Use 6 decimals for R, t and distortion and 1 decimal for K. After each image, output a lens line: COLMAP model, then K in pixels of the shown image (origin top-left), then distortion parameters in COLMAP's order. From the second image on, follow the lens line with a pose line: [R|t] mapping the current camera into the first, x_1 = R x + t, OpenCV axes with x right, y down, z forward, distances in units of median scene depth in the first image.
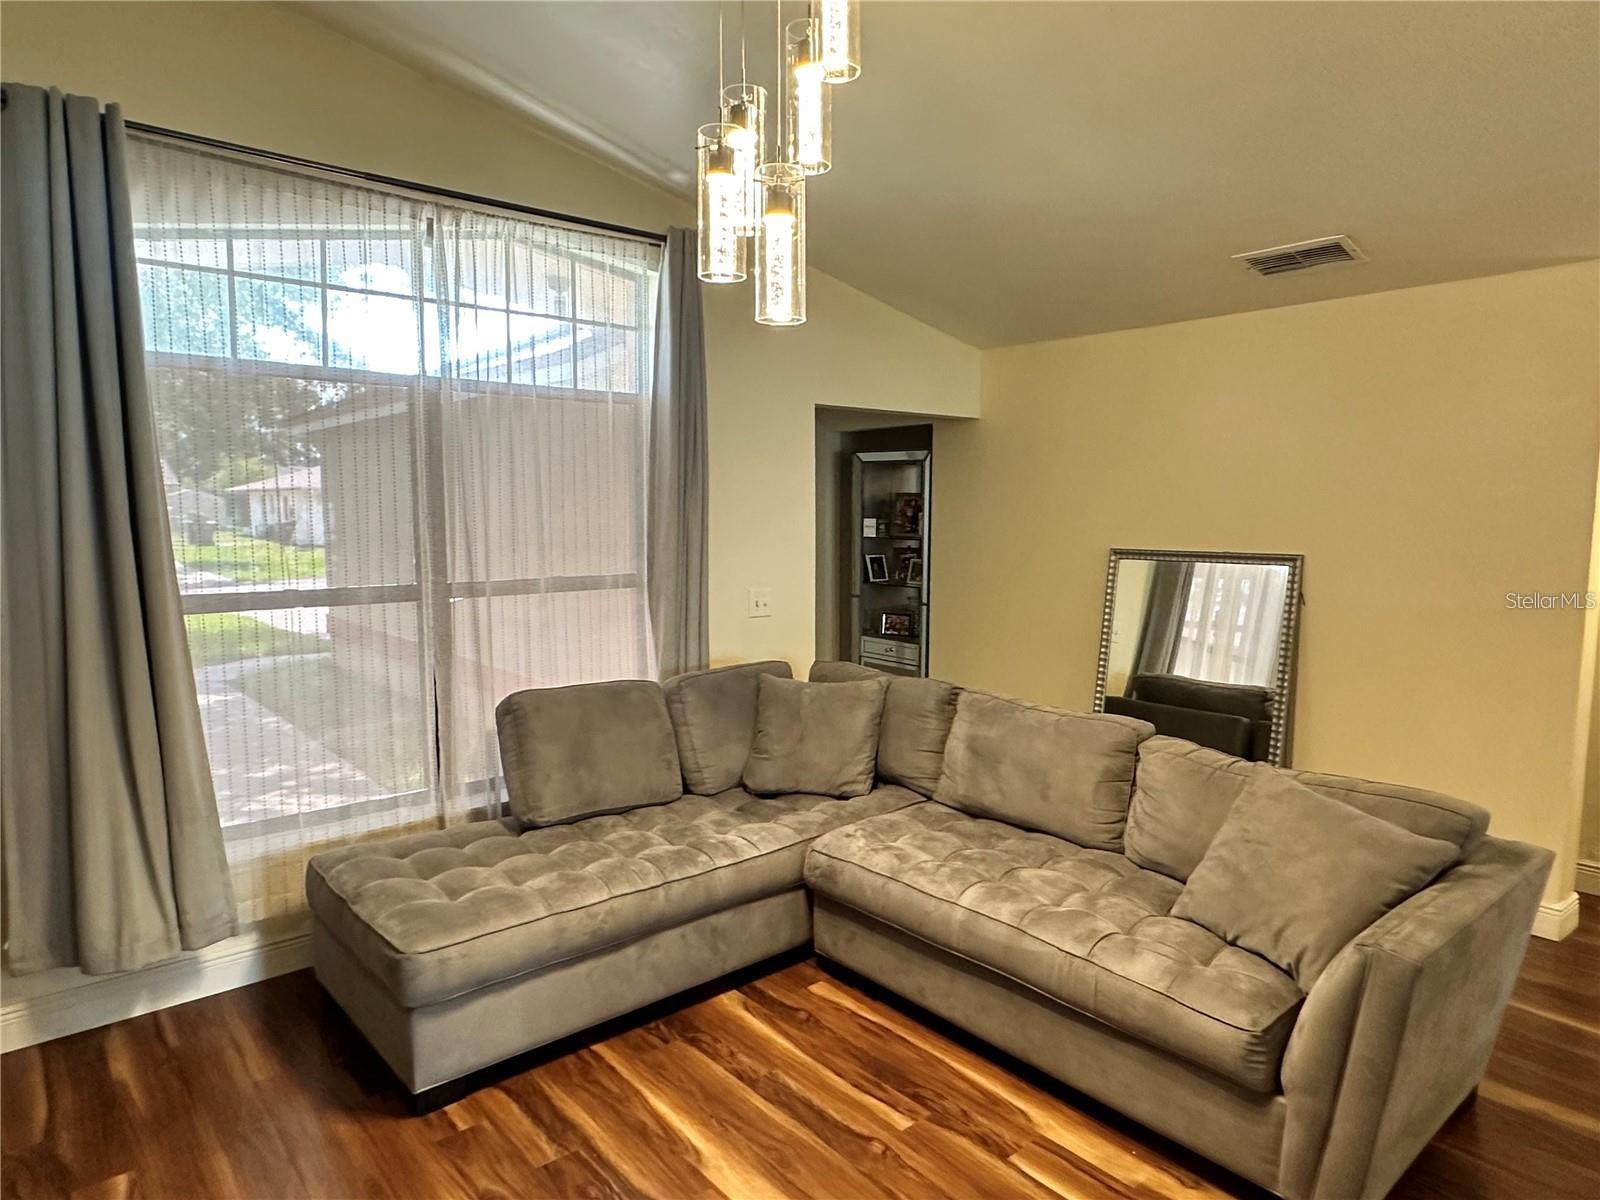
lens RADIAL K [[979.7, 0, 800.5], [0, 979.7, 608.9], [0, 0, 1]] dist [-0.003918, 0.000657]
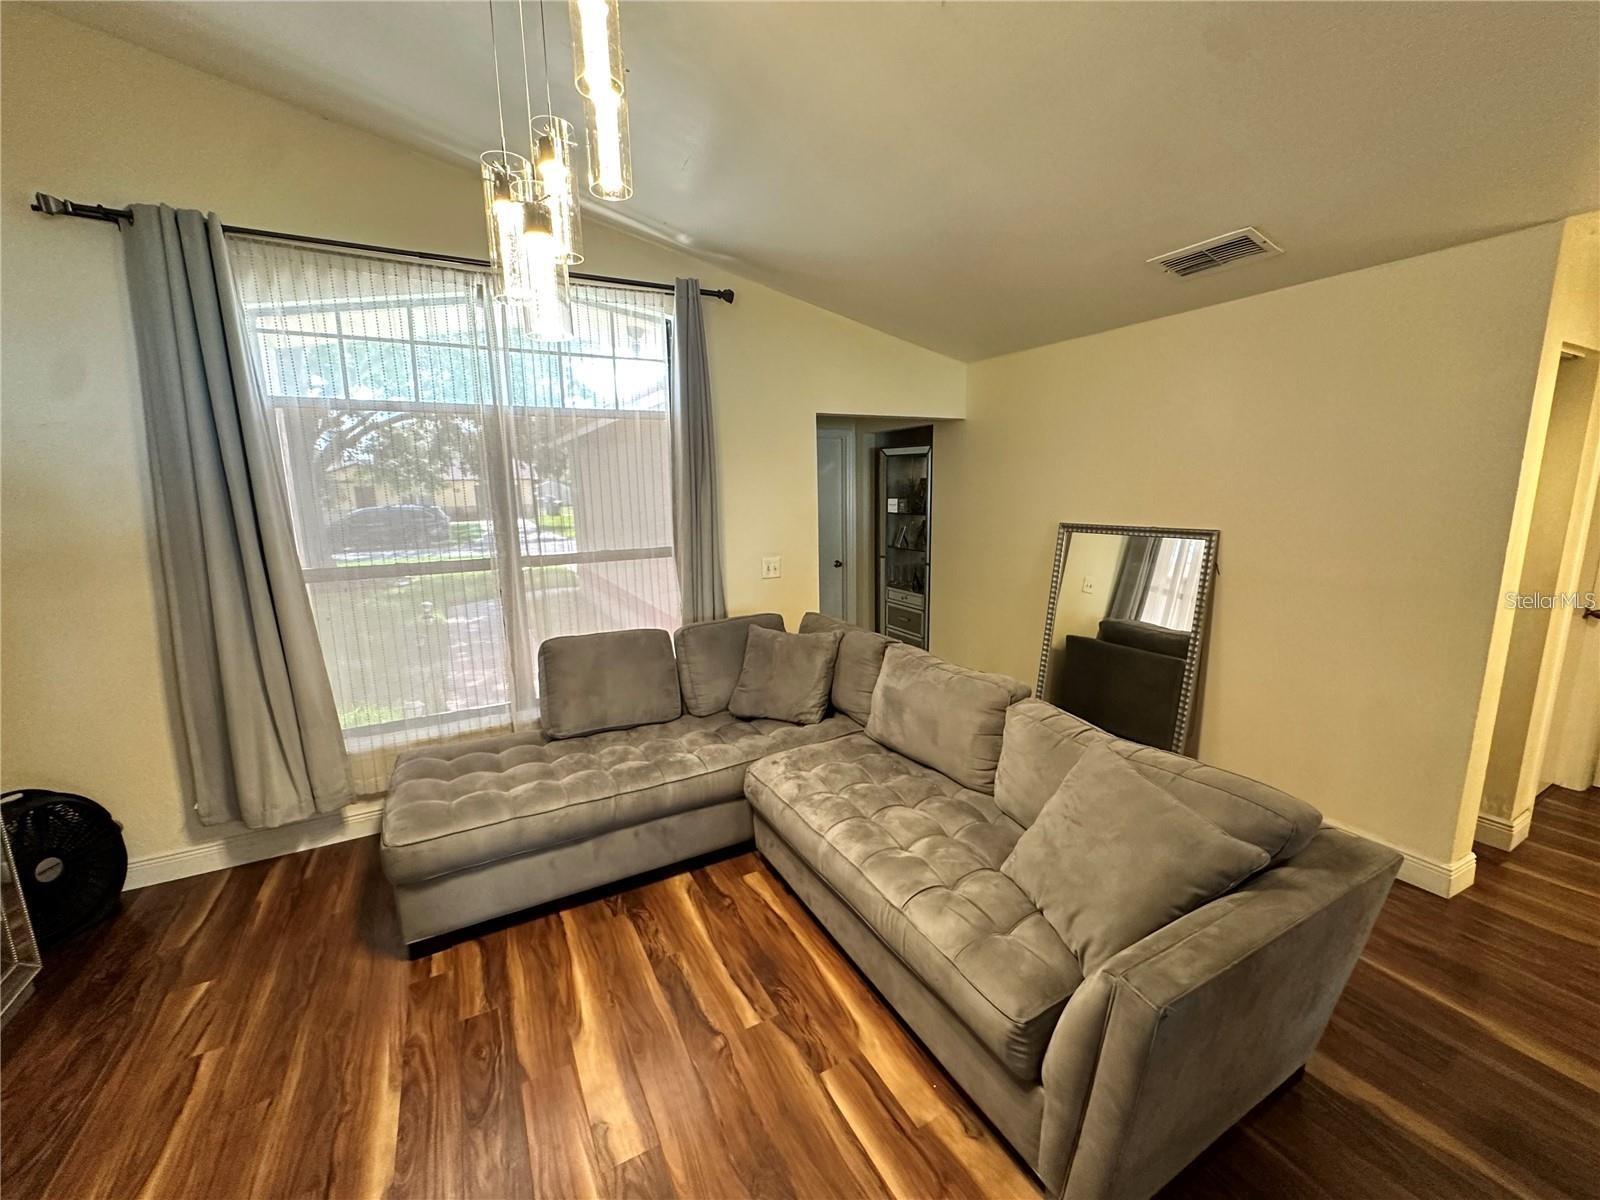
lens RADIAL K [[640.7, 0, 799.5], [0, 640.7, 597.4], [0, 0, 1]] dist [-0.004204, -0.000305]
pose [[0.978252, 0.015453, -0.206846, 0.252411], [-0.000979, 0.997554, 0.069895, -0.037559], [0.207420, -0.068172, 0.975874, 0.226079]]
